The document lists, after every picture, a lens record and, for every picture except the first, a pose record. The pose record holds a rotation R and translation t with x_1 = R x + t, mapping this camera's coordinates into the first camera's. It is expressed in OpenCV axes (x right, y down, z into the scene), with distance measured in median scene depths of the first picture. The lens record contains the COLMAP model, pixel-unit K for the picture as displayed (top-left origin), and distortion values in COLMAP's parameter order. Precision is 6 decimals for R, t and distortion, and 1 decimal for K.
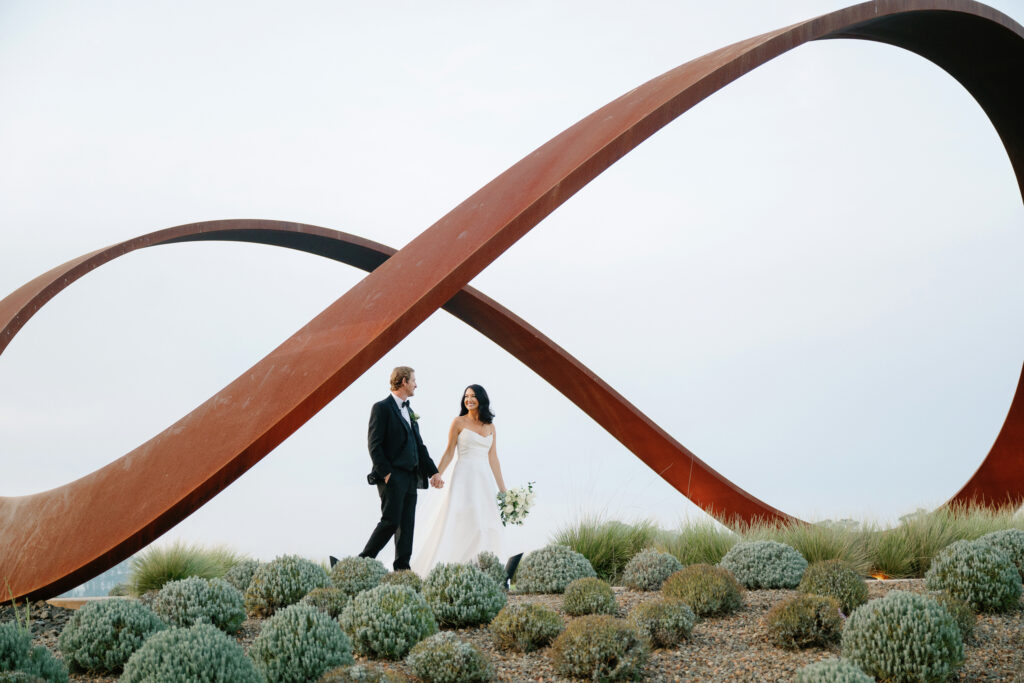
lens RADIAL K [[1244.5, 0, 512.0], [0, 1244.5, 341.7], [0, 0, 1]] dist [-0.010995, 0.000000]
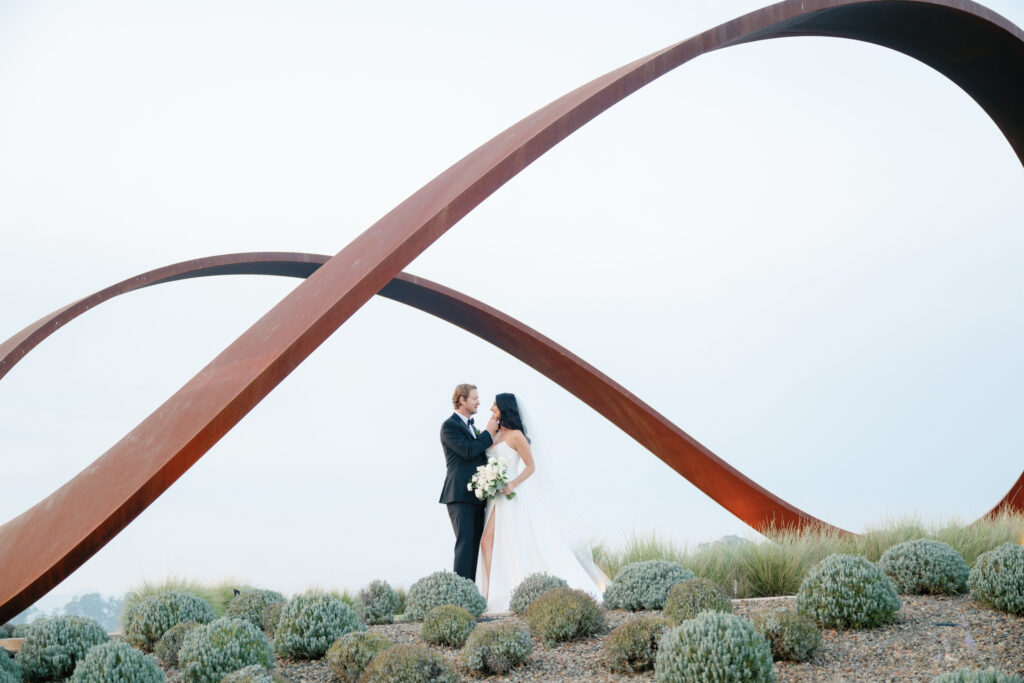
lens RADIAL K [[1262.7, 0, 512.0], [0, 1262.7, 341.4], [0, 0, 1]] dist [-0.007775, 0.000000]
pose [[0.994946, -0.048720, -0.087802, 0.215666], [0.047539, 0.998749, -0.015495, -0.001604], [0.088448, 0.011242, 0.996017, 0.001497]]
